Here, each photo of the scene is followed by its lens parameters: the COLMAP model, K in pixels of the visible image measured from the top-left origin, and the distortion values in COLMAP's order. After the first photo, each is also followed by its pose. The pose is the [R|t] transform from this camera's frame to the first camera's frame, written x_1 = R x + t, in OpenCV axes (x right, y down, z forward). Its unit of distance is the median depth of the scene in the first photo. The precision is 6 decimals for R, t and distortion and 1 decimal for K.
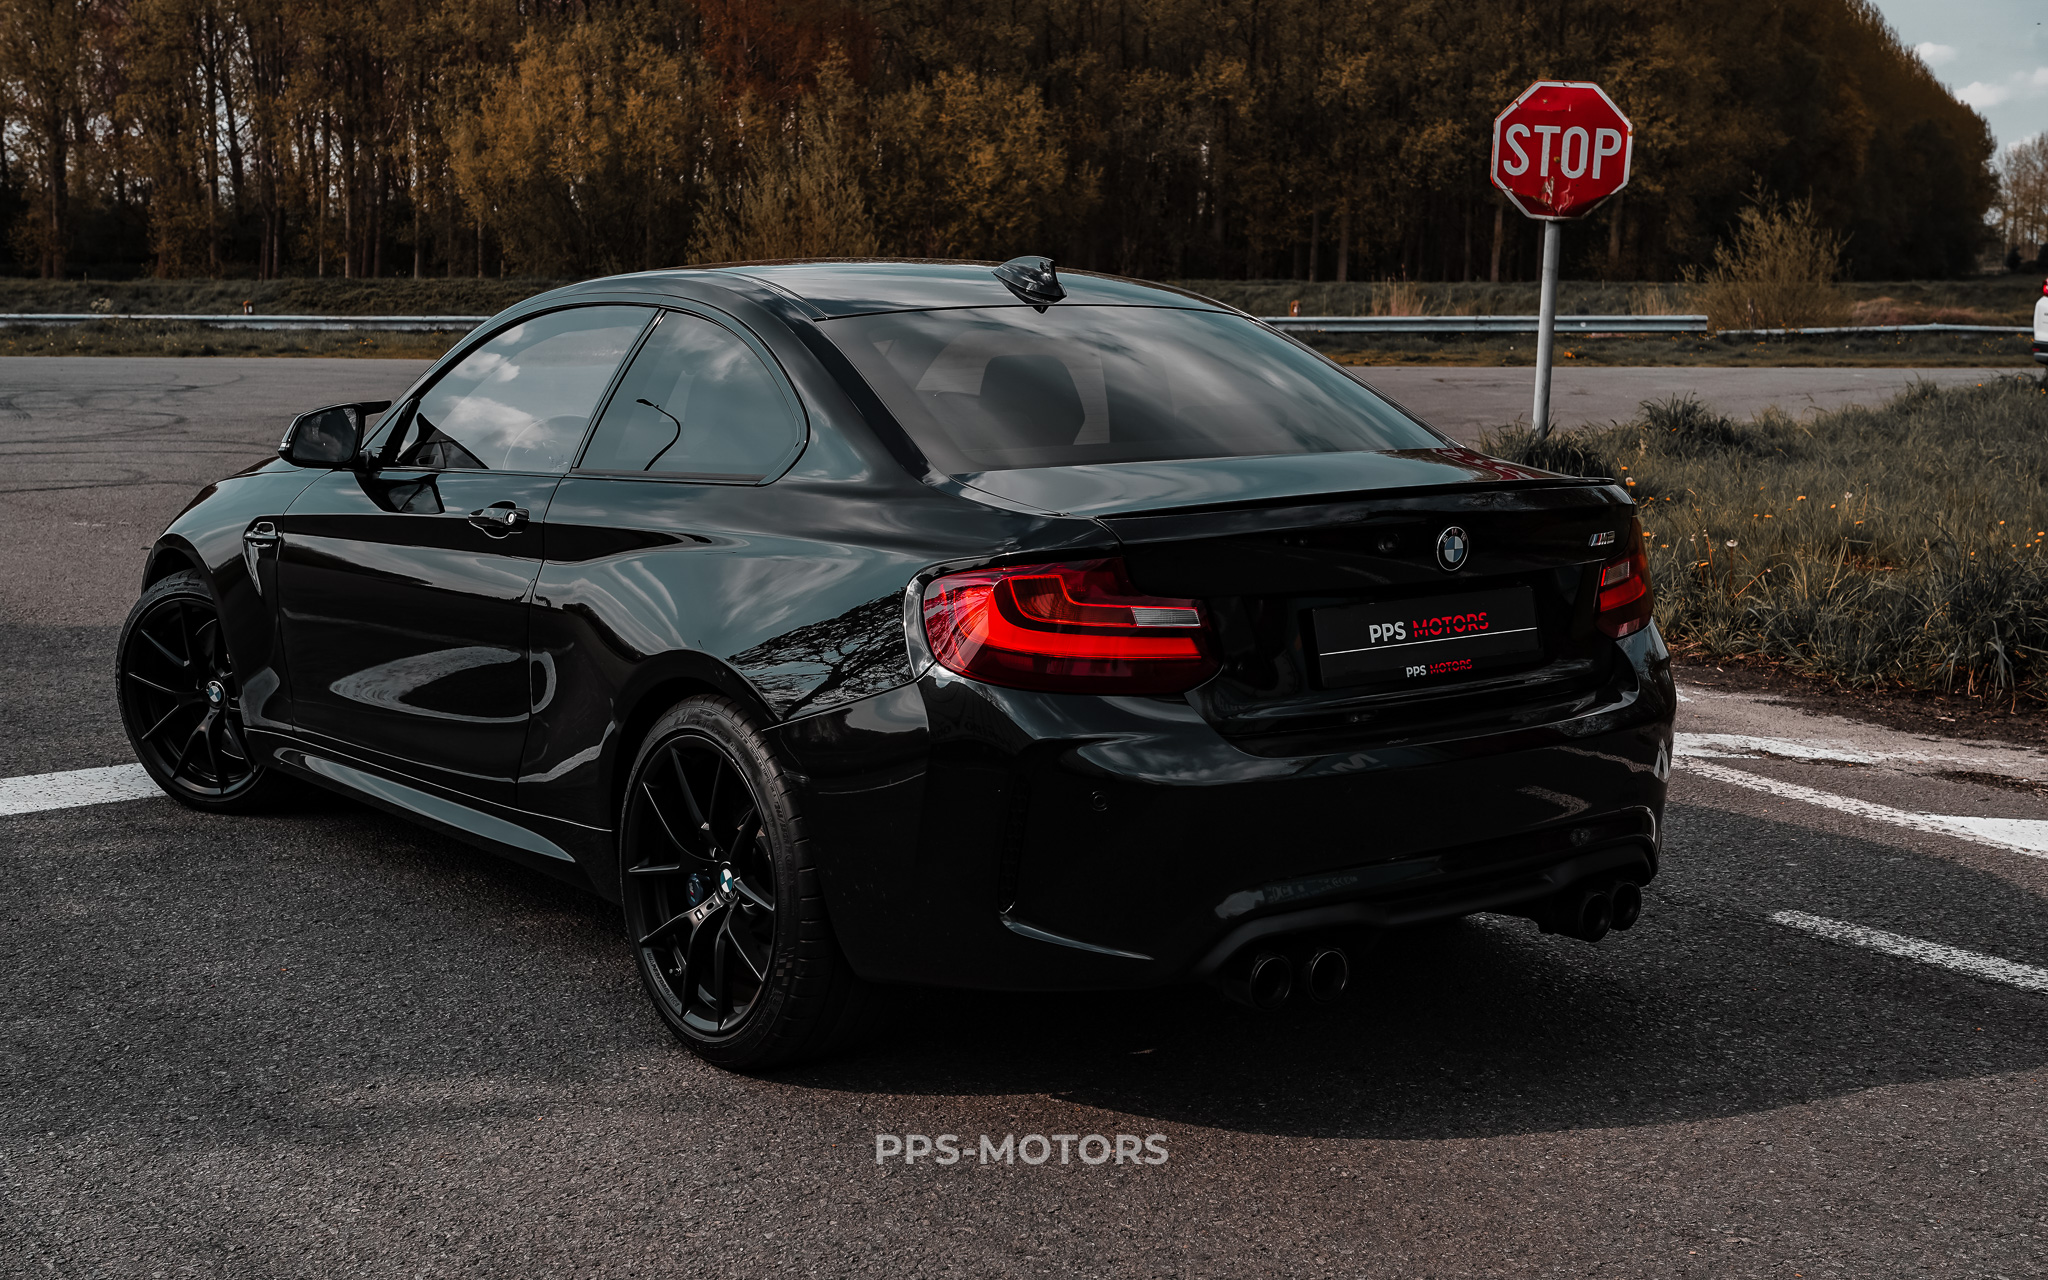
lens RADIAL K [[2465.9, 0, 1034.2], [0, 2465.9, 643.1], [0, 0, 1]] dist [0.040792, 0.000000]
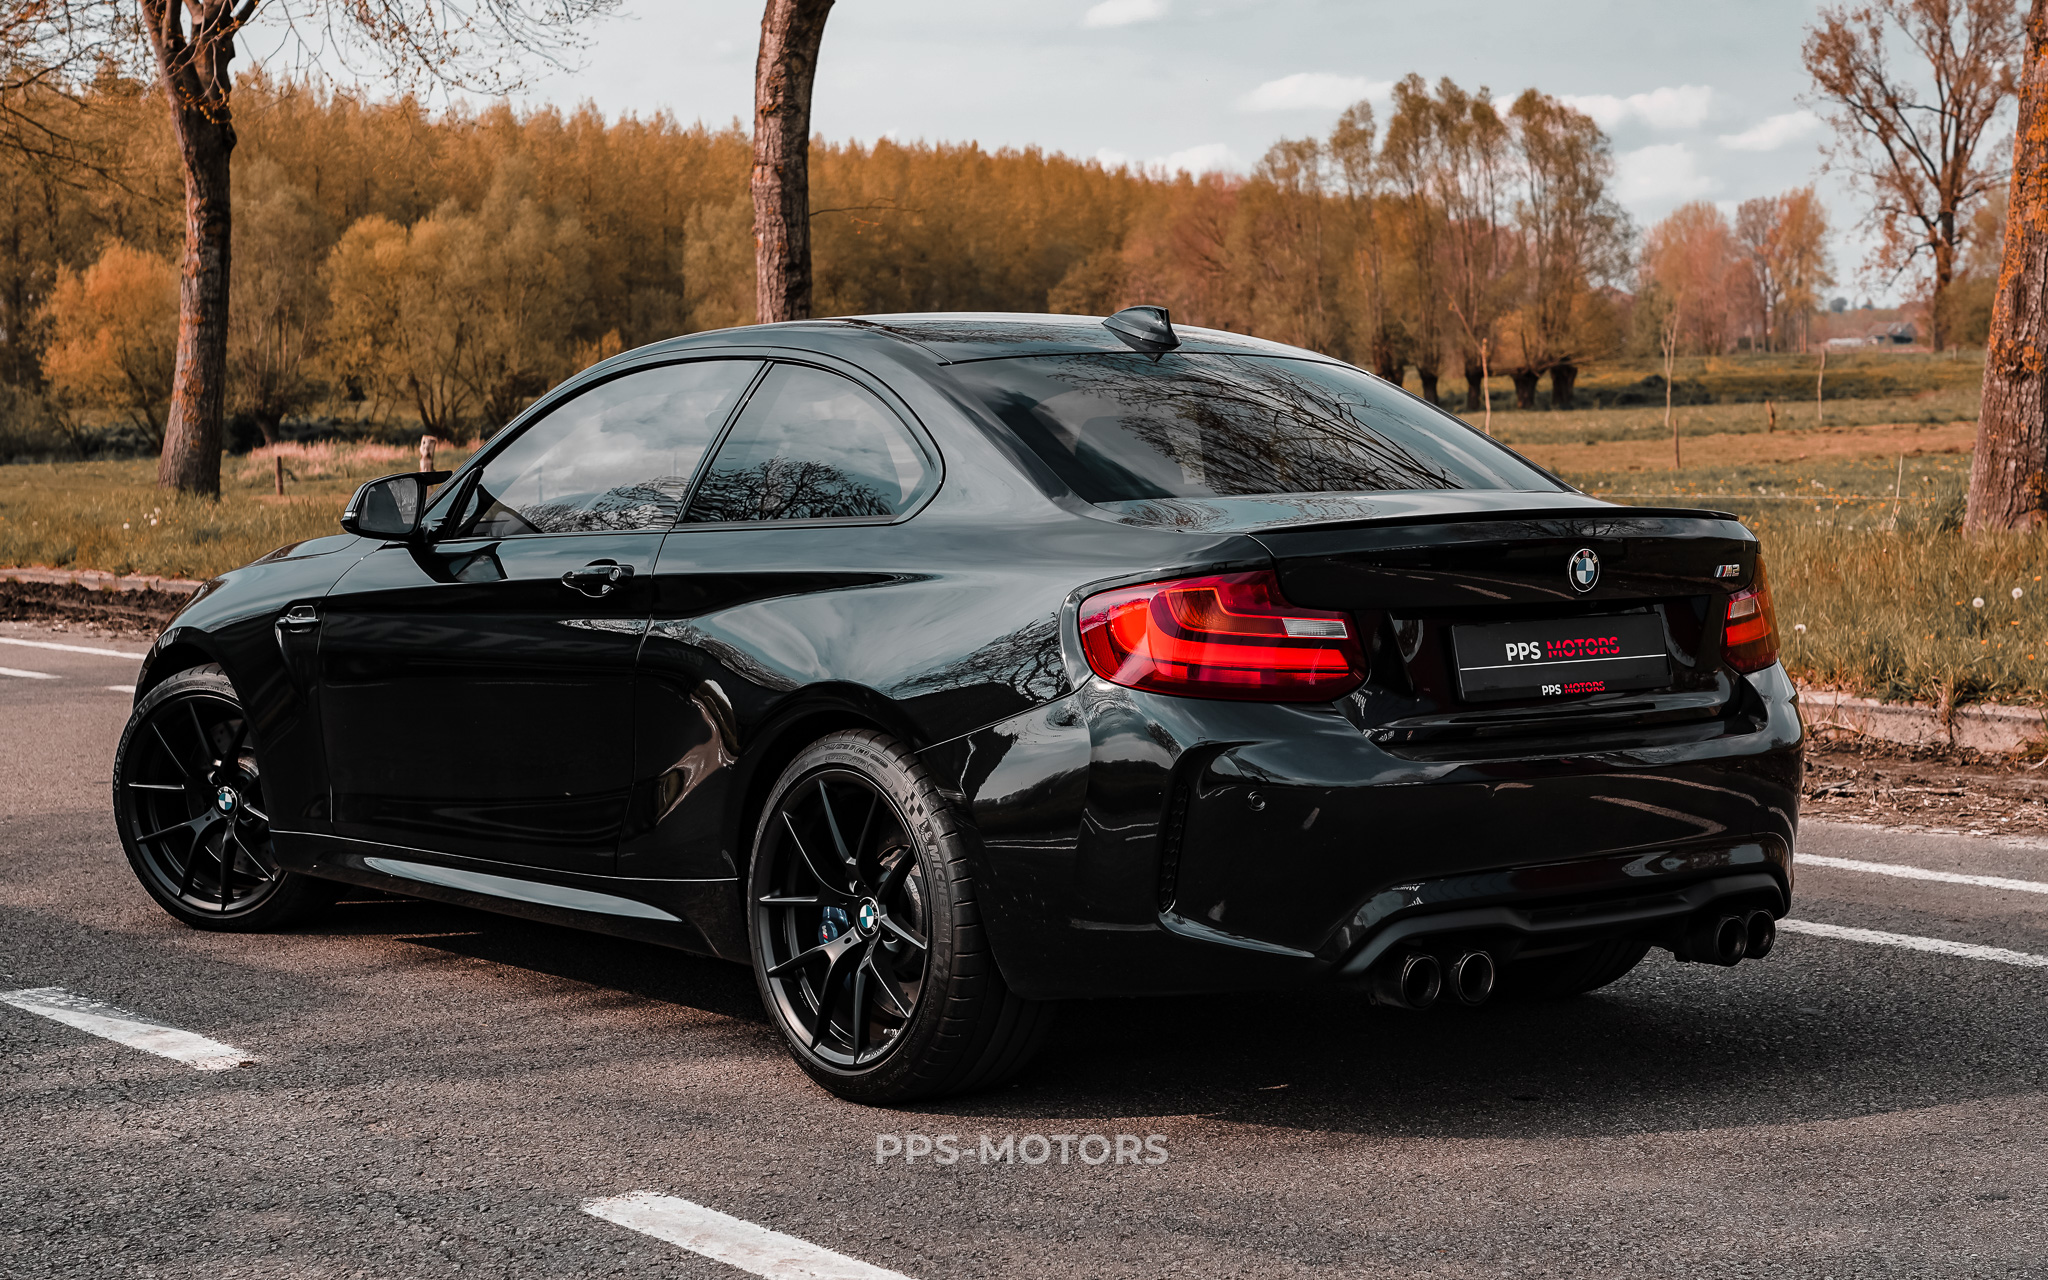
lens RADIAL K [[3254.6, 0, 1049.3], [0, 3254.6, 649.5], [0, 0, 1]] dist [0.042246, 0.000000]
pose [[0.999561, -0.007794, 0.028578, -0.077435], [0.010029, 0.996831, -0.078908, 0.083205], [-0.027873, 0.079160, 0.996472, -0.288832]]
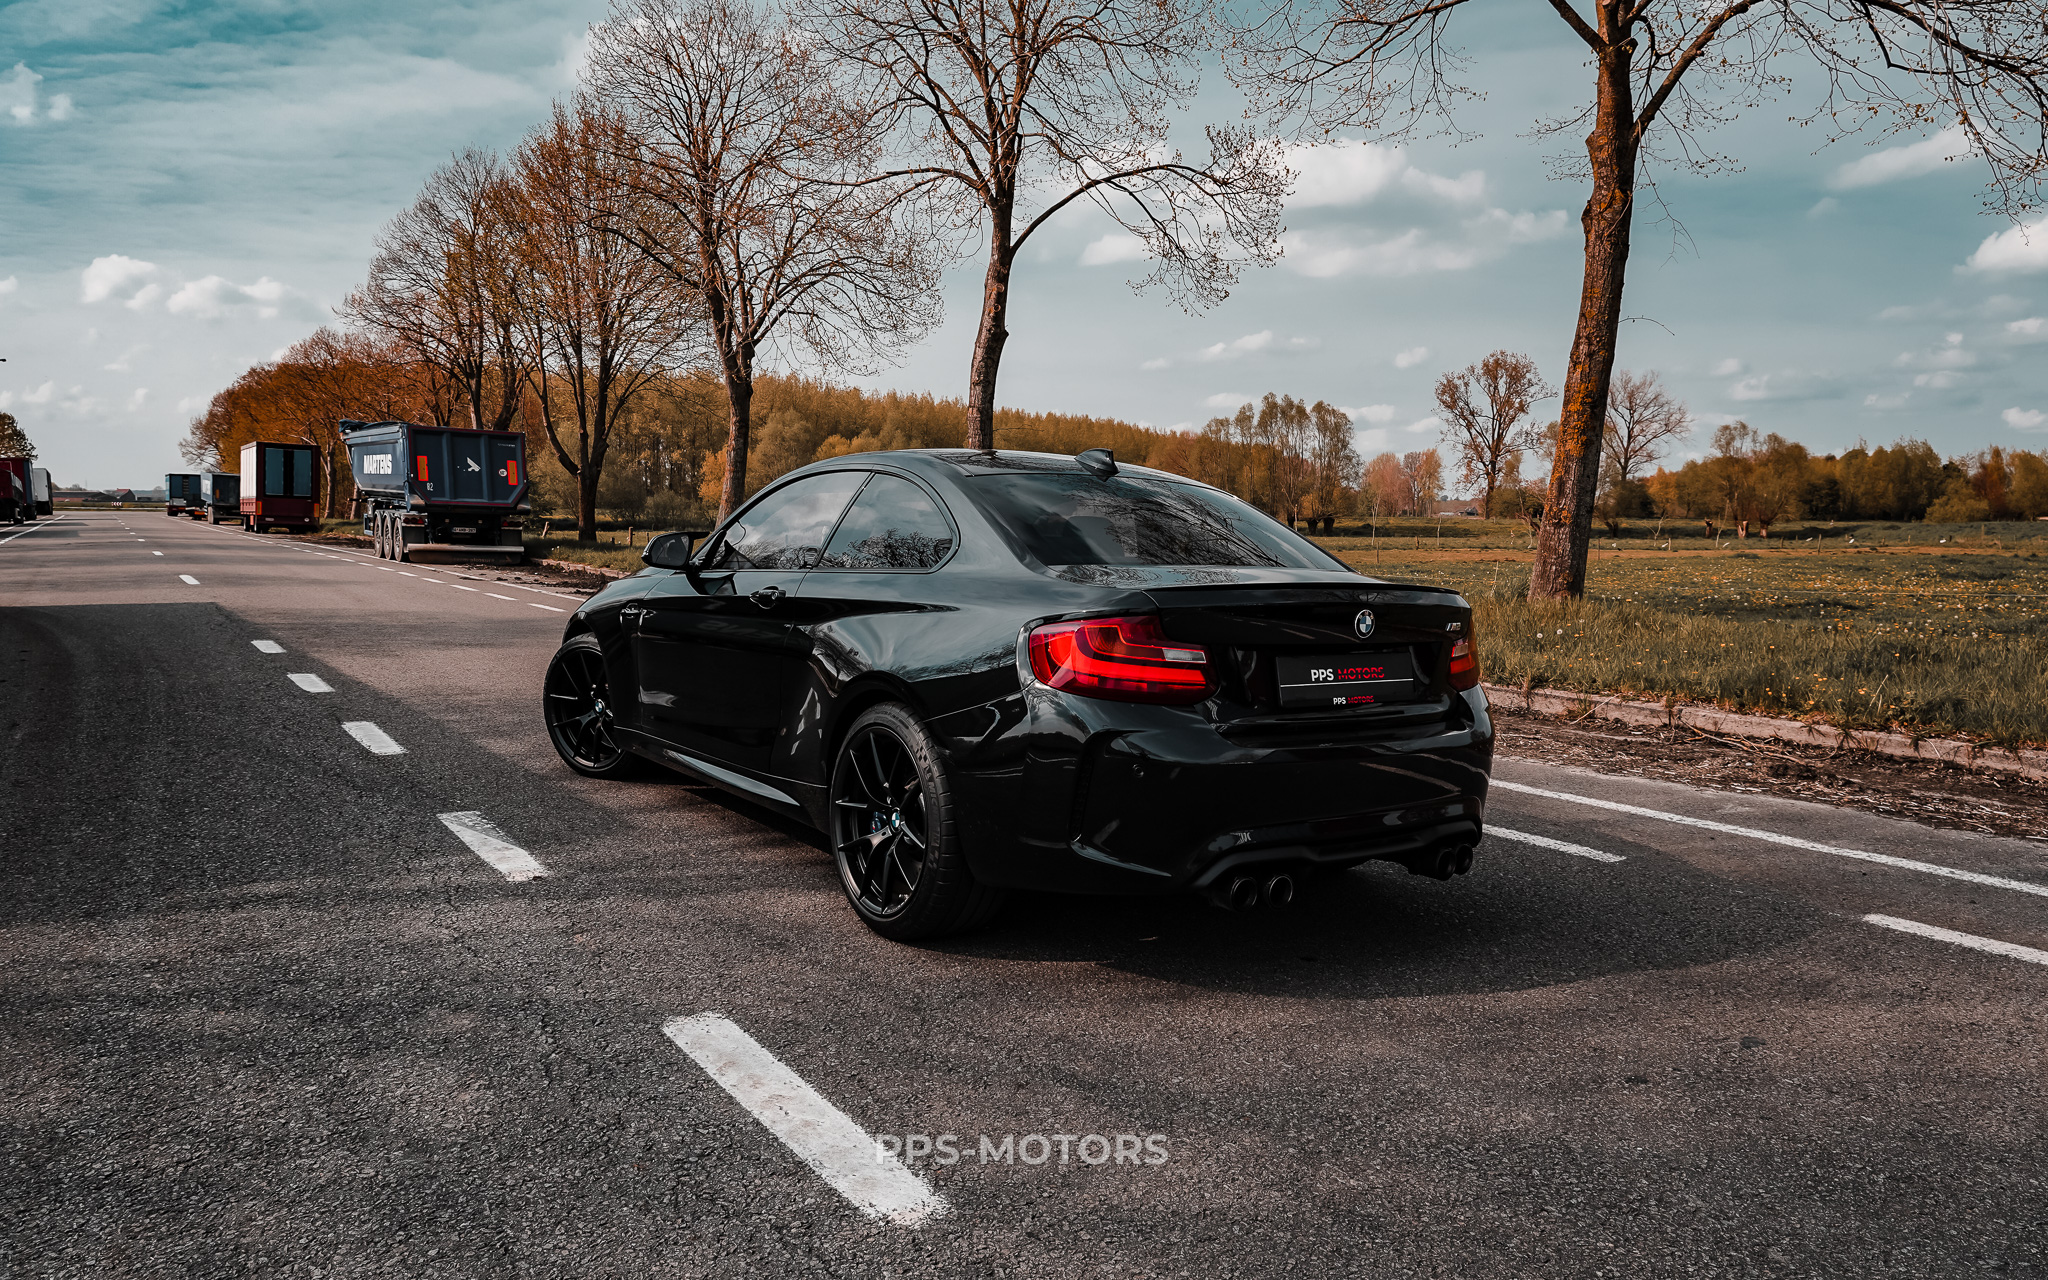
lens RADIAL K [[1344.7, 0, 1037.4], [0, 1344.7, 632.3], [0, 0, 1]] dist [-0.015966, 0.003099]
pose [[0.998937, 0.039284, -0.024129, -0.015419], [-0.040941, 0.996527, -0.072511, 0.031593], [0.021196, 0.073422, 0.997076, 0.117295]]
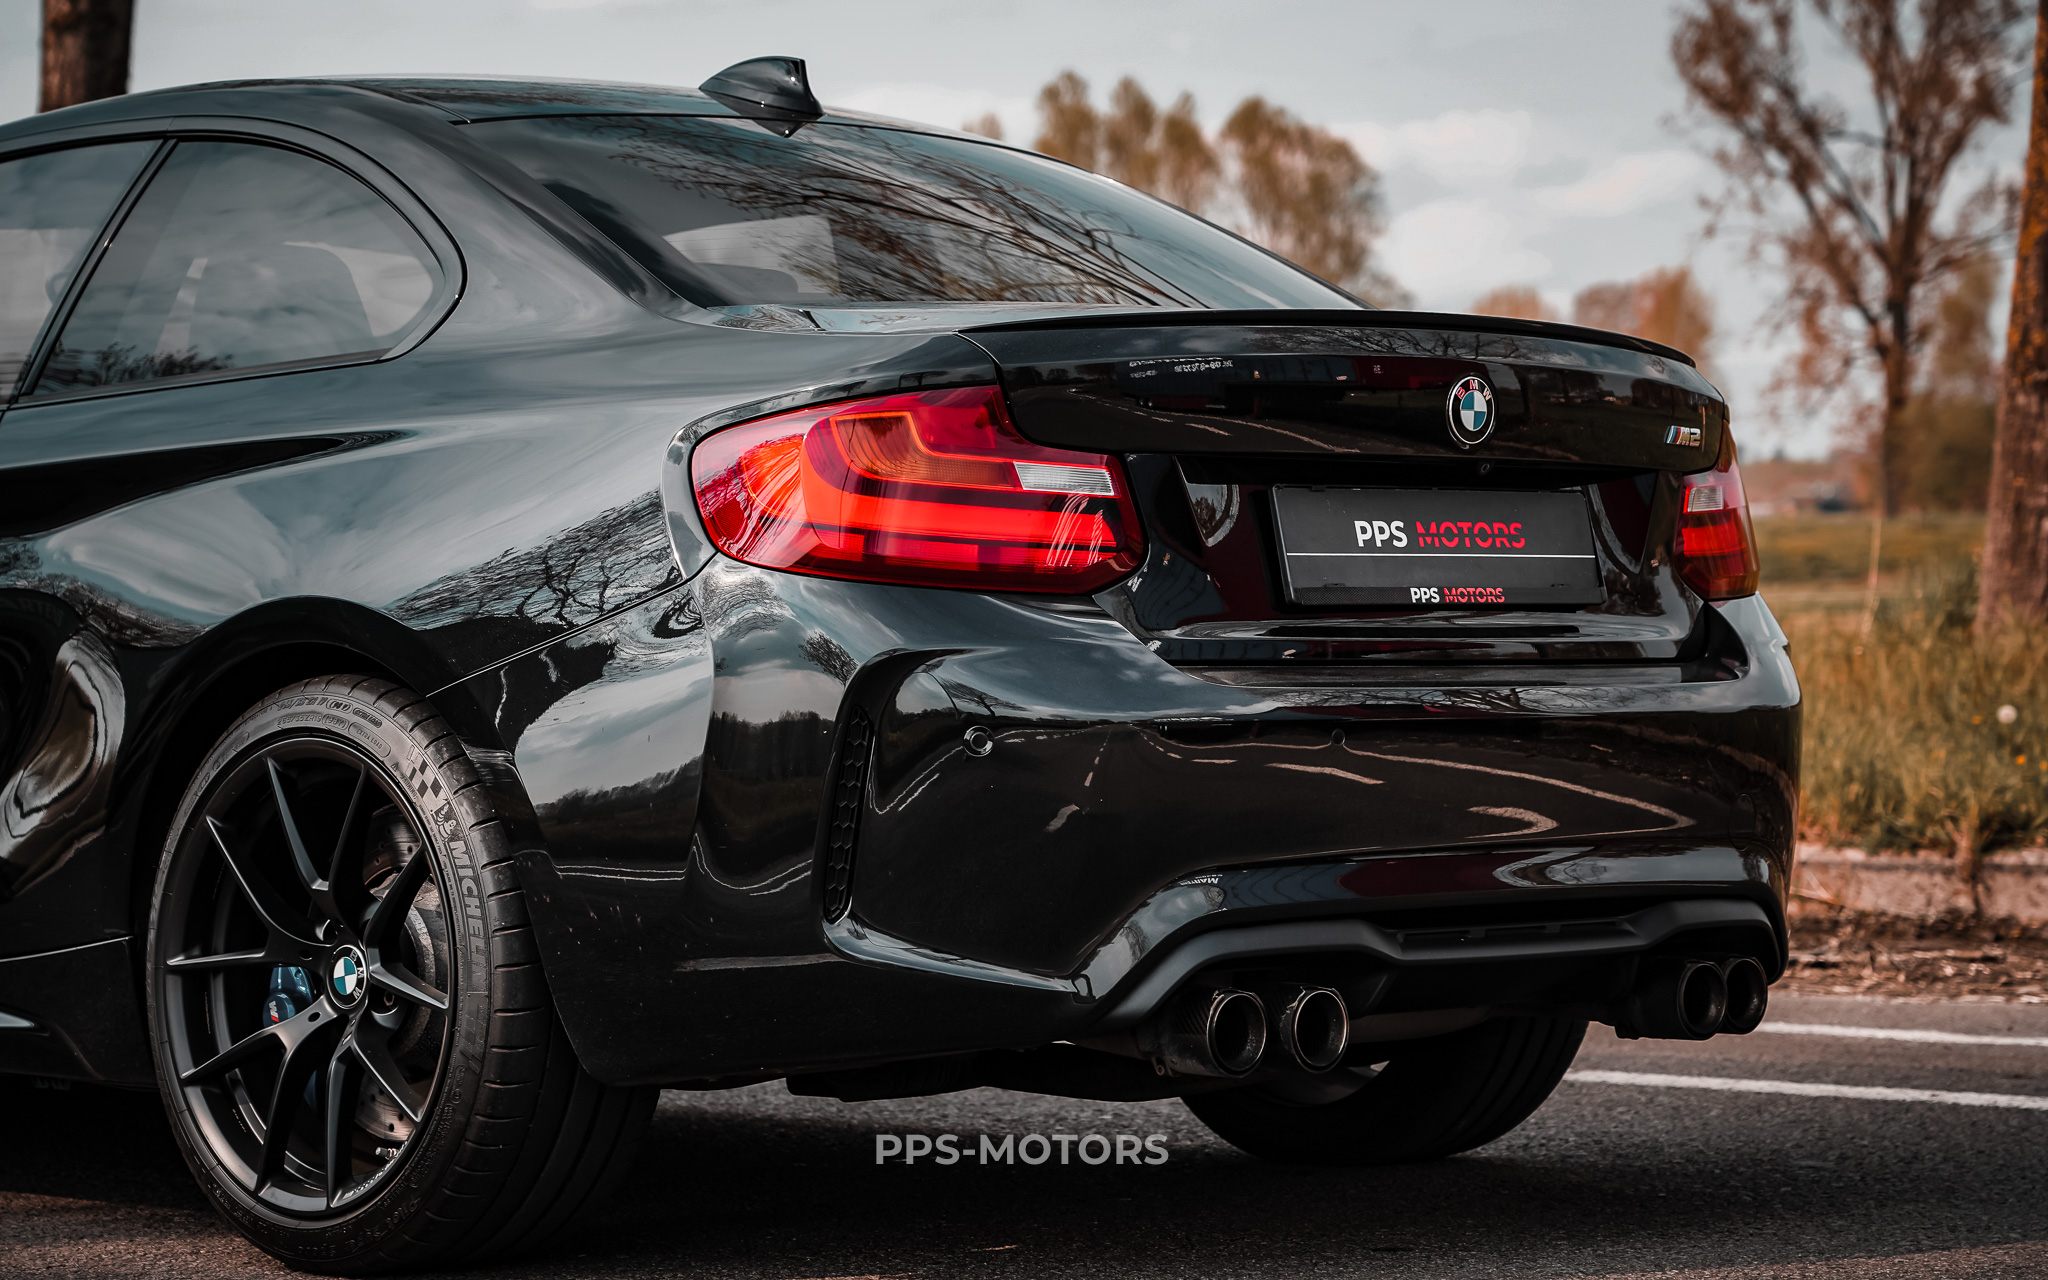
lens RADIAL K [[5266.1, 0, 1022.5], [0, 5266.1, 647.1], [0, 0, 1]] dist [0.024198, 0.000000]
pose [[0.991393, -0.010607, 0.130490, -0.113114], [0.029628, 0.989031, -0.144703, 0.188484], [-0.127524, 0.147324, 0.980833, -0.303176]]
